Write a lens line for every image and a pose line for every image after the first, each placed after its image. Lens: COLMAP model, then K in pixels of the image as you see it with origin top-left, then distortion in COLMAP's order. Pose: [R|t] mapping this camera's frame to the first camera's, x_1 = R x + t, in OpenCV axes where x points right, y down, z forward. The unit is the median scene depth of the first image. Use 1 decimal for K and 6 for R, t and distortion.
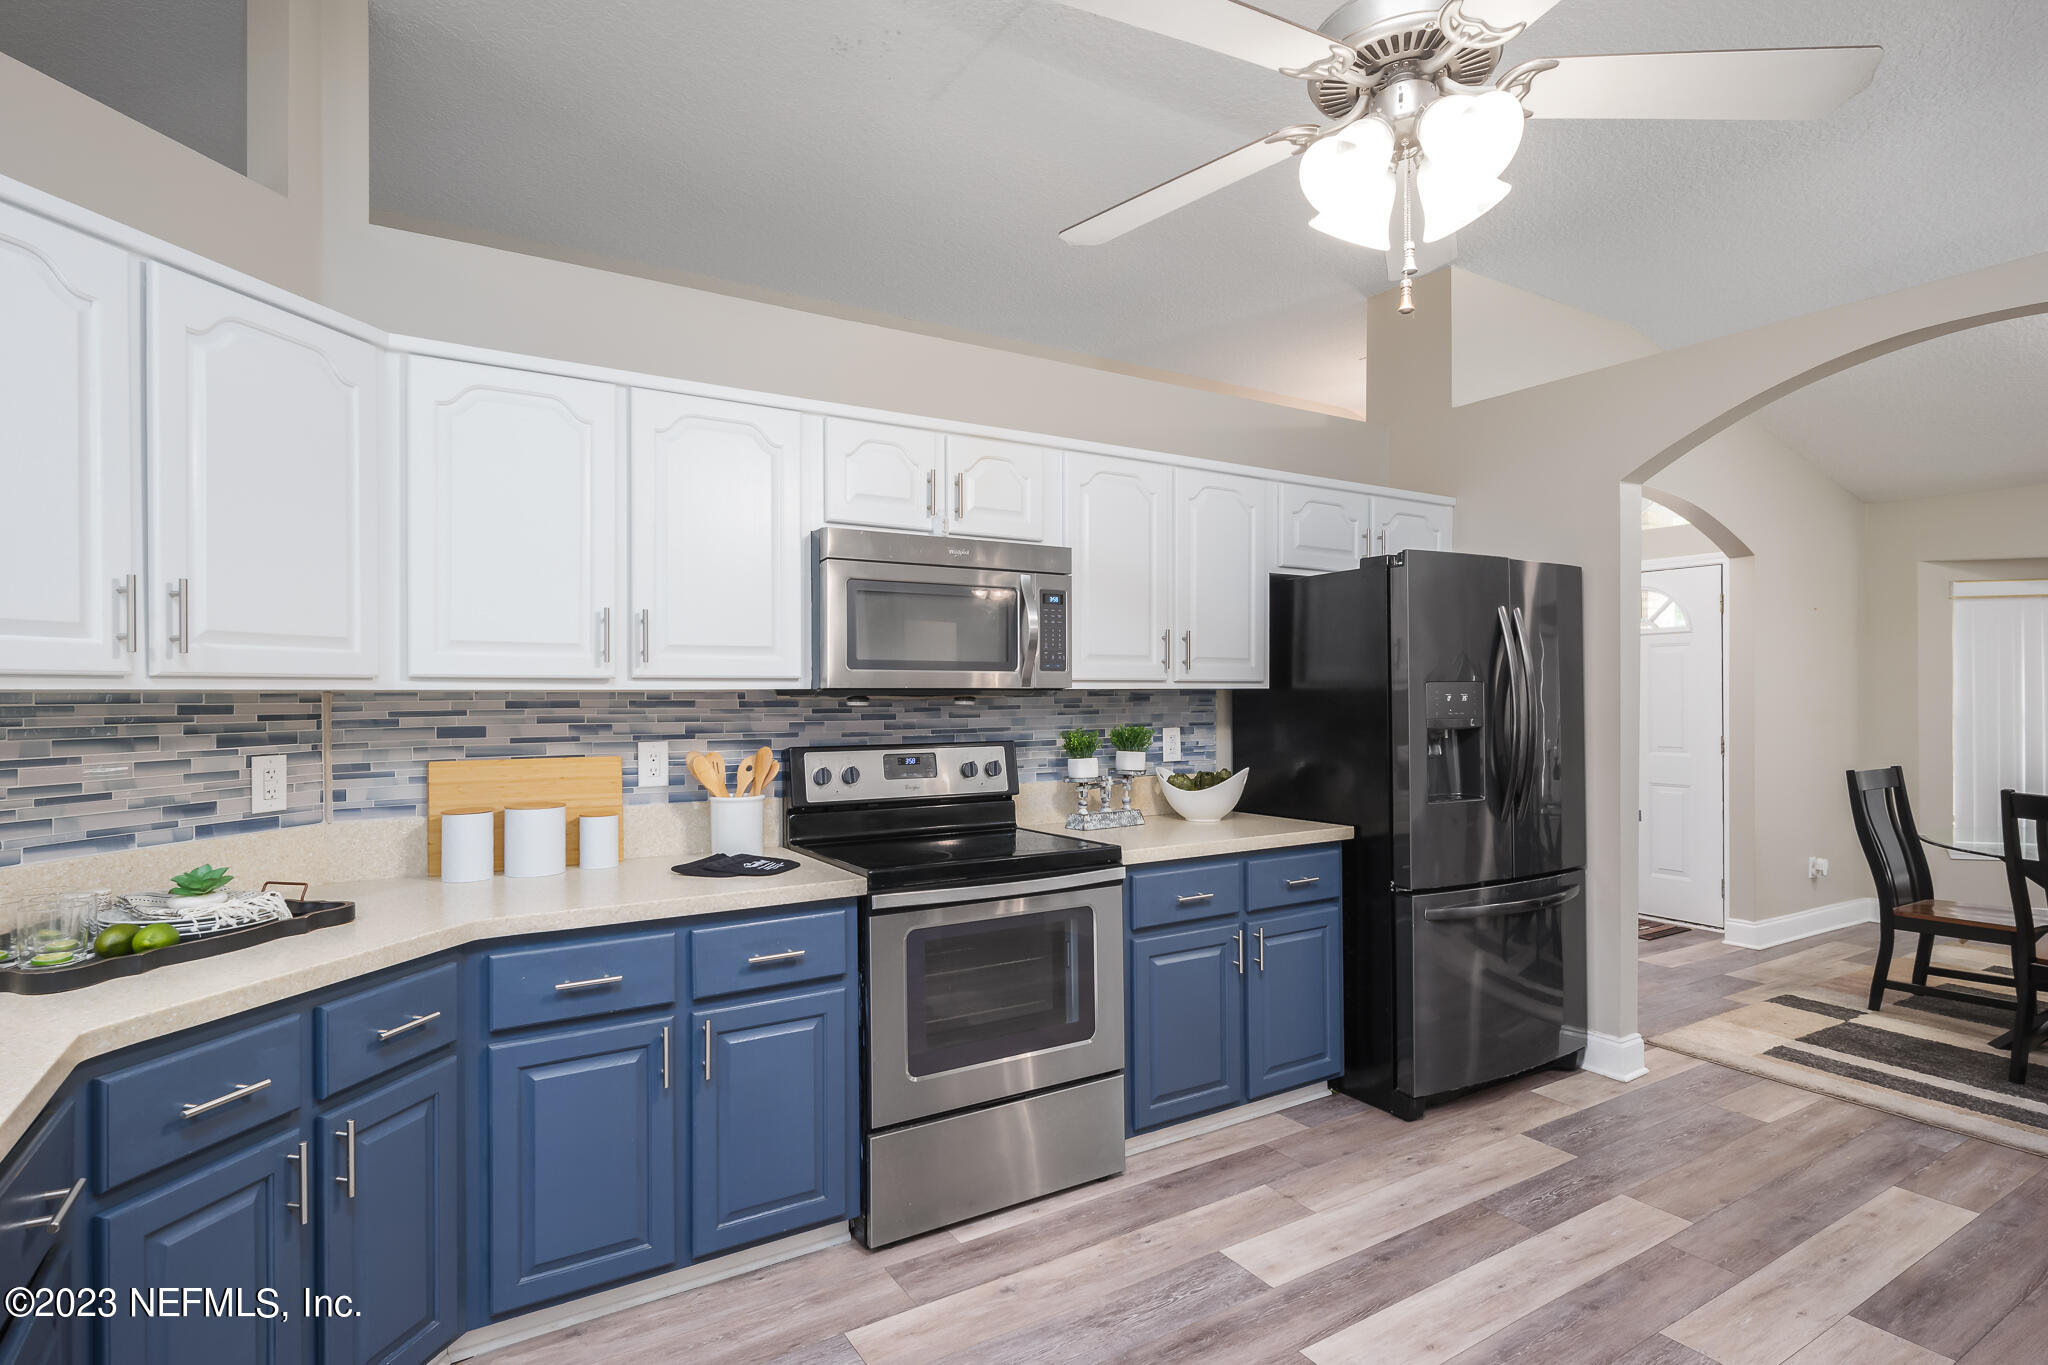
lens RADIAL K [[1030.0, 0, 1028.1], [0, 1030.0, 694.8], [0, 0, 1]] dist [0.001822, -0.000842]
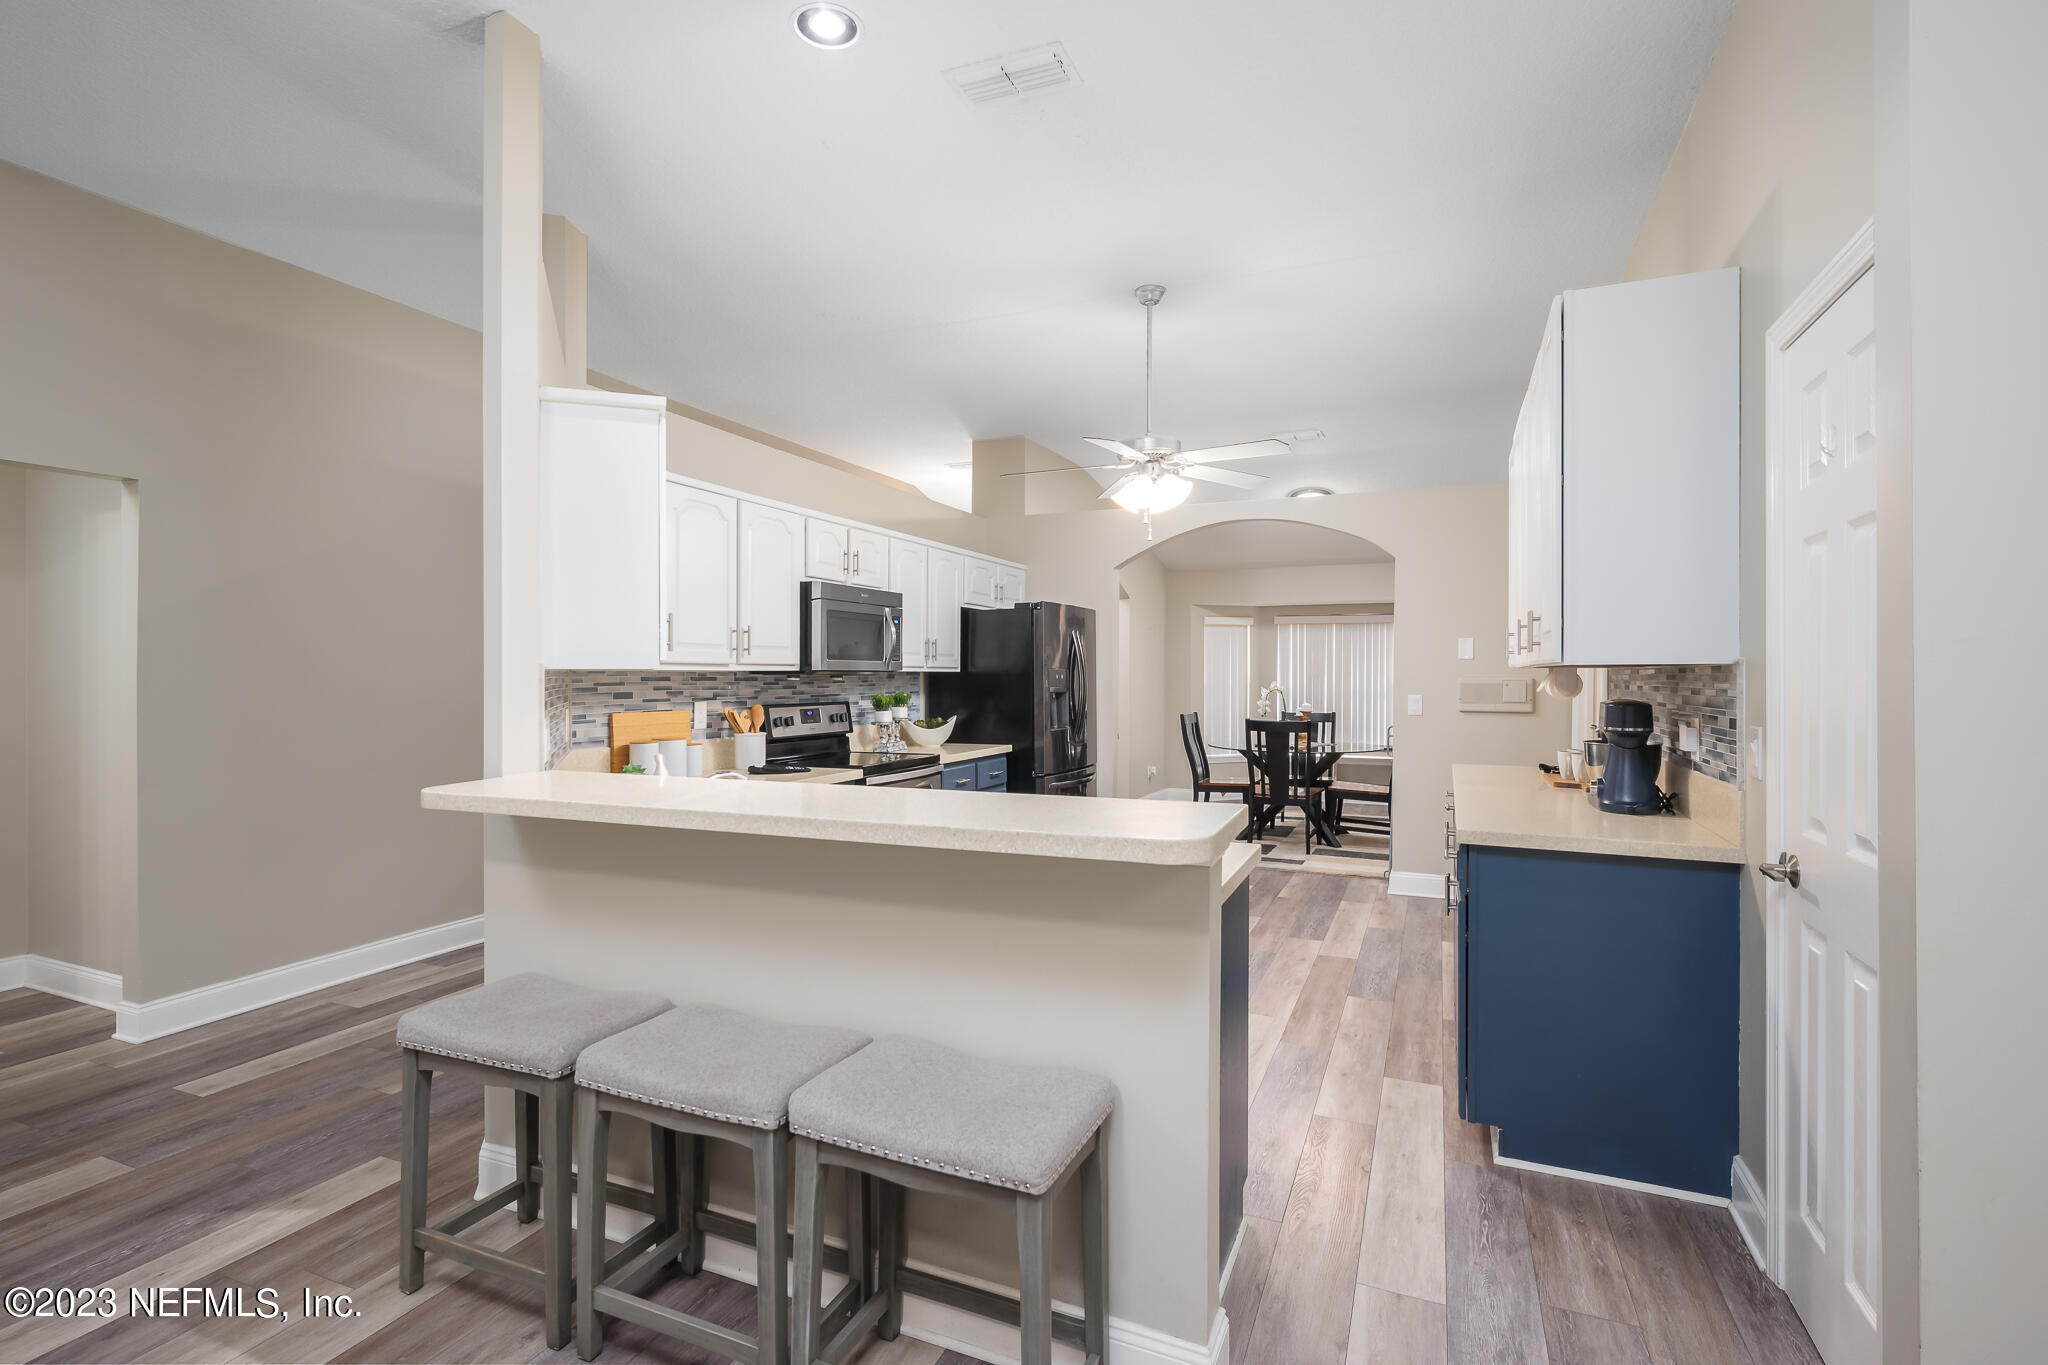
lens RADIAL K [[995.3, 0, 1014.5], [0, 995.3, 675.5], [0, 0, 1]] dist [-0.024474, -0.000116]
pose [[0.821776, 0.003818, 0.569798, -0.811826], [-0.003665, 0.999992, -0.001415, 0.003485], [-0.569799, -0.000926, 0.821783, -0.565474]]
